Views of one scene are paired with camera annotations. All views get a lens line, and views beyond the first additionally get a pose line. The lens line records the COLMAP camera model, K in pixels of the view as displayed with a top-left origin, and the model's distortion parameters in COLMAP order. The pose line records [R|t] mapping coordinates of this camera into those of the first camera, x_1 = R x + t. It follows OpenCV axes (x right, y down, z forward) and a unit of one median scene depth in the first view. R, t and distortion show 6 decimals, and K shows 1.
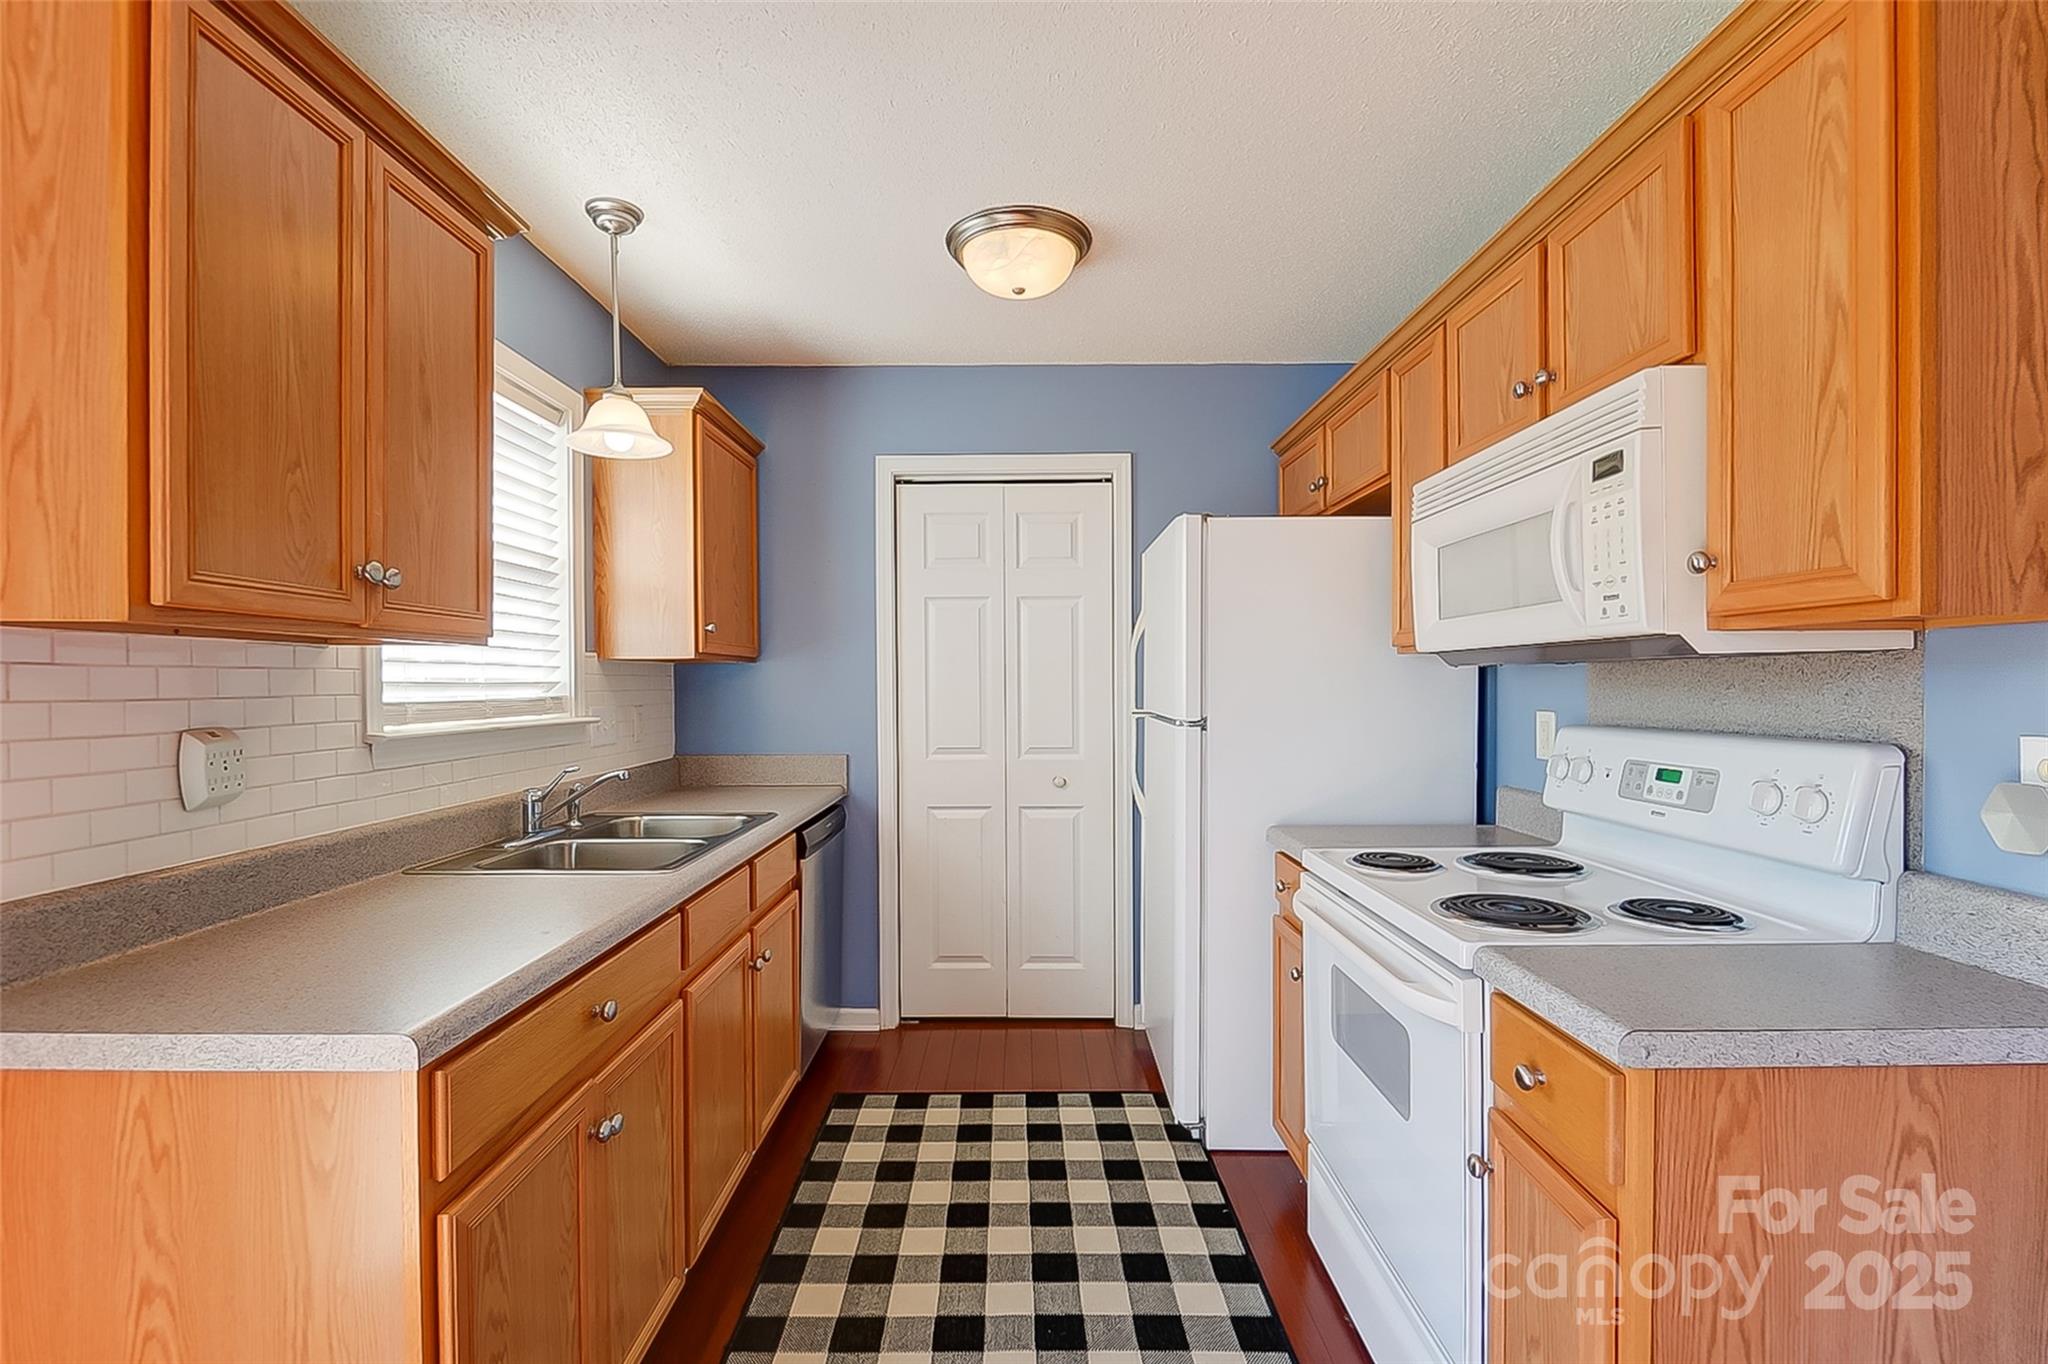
lens RADIAL K [[914.6, 0, 1019.7], [0, 914.6, 695.3], [0, 0, 1]] dist [-0.001622, -0.000572]
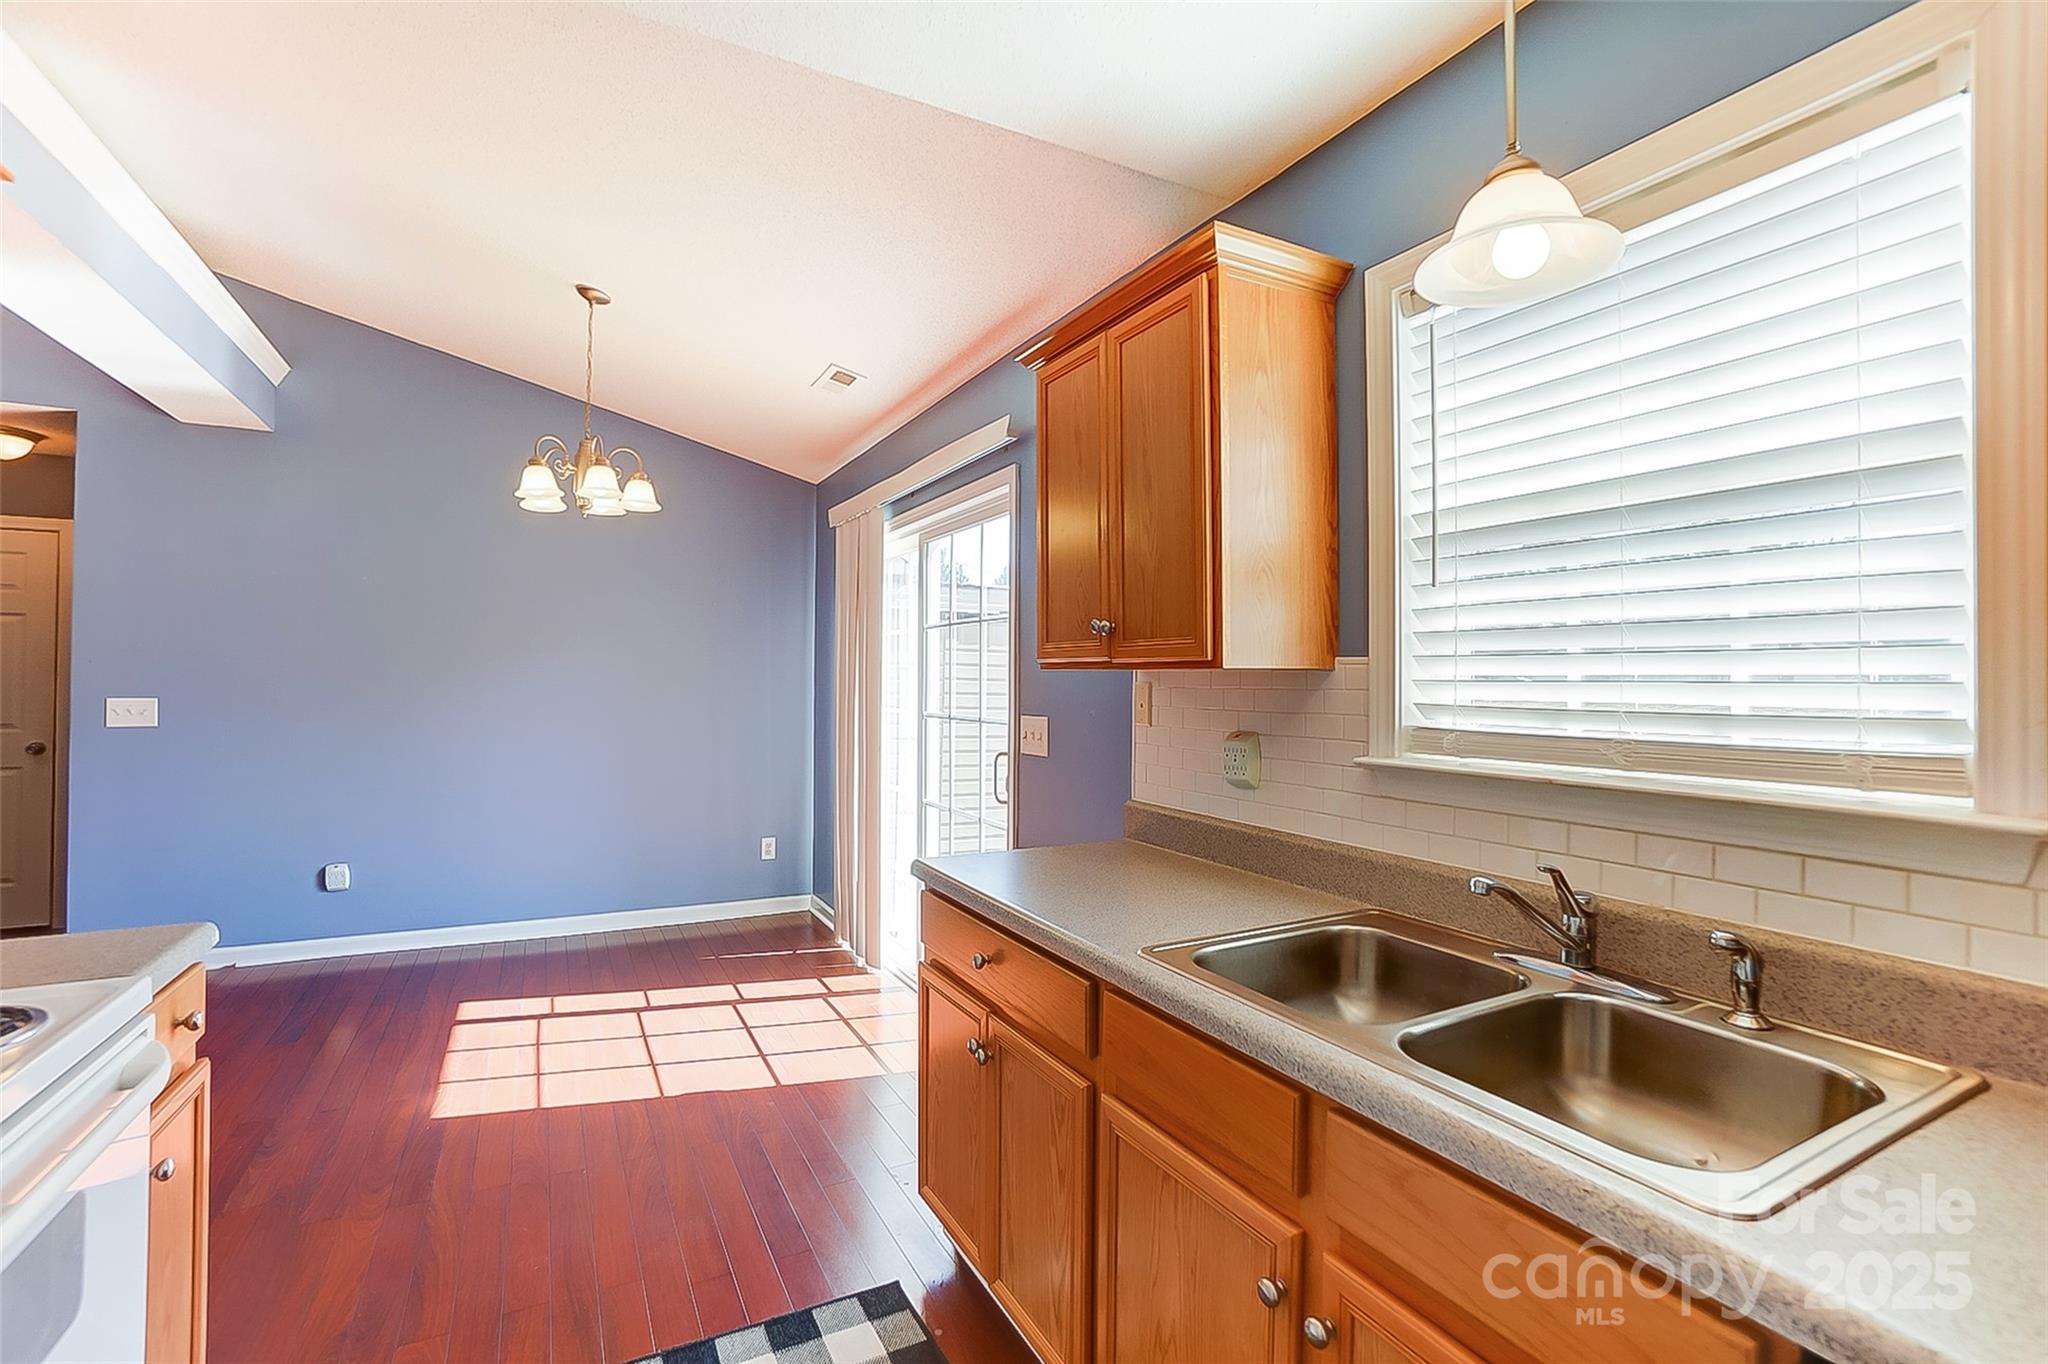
lens RADIAL K [[904.7, 0, 1006.1], [0, 904.7, 672.3], [0, 0, 1]] dist [-0.061028, 0.019712]
pose [[-0.891515, -0.004249, -0.452972, 0.056738], [-0.008083, 0.999946, 0.006529, -0.043508], [0.452920, 0.009482, -0.891501, 1.450928]]
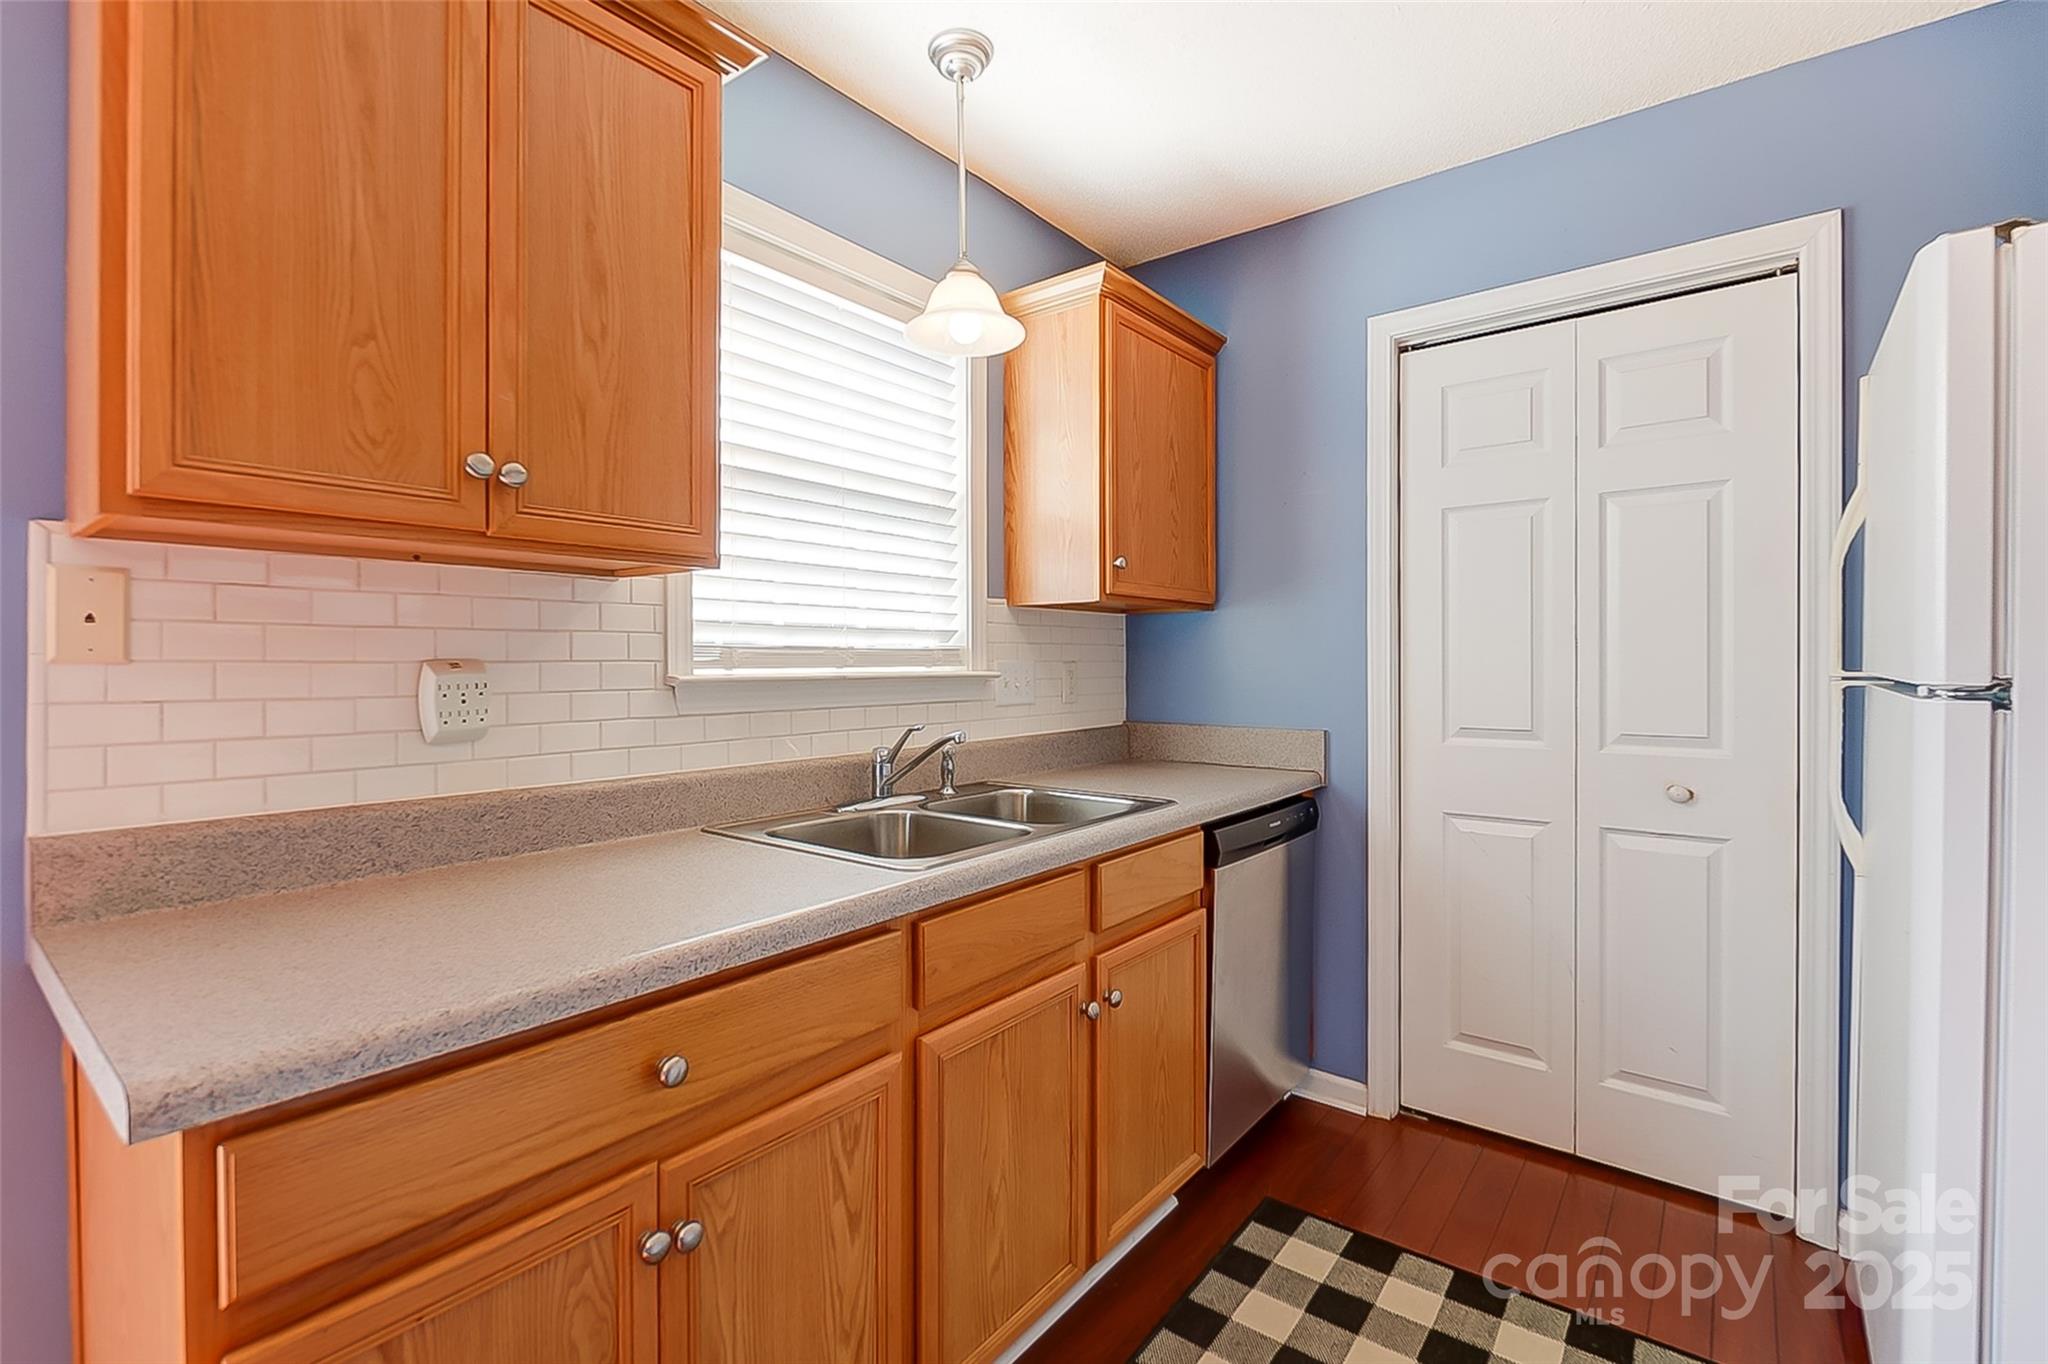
lens RADIAL K [[917.8, 0, 1012.5], [0, 917.8, 670.1], [0, 0, 1]] dist [-0.001932, -0.000885]
pose [[0.785245, 0.007983, -0.619133, 0.118225], [-0.009633, 0.999953, 0.000677, 0.028635], [0.619110, 0.005432, 0.785286, 0.420350]]
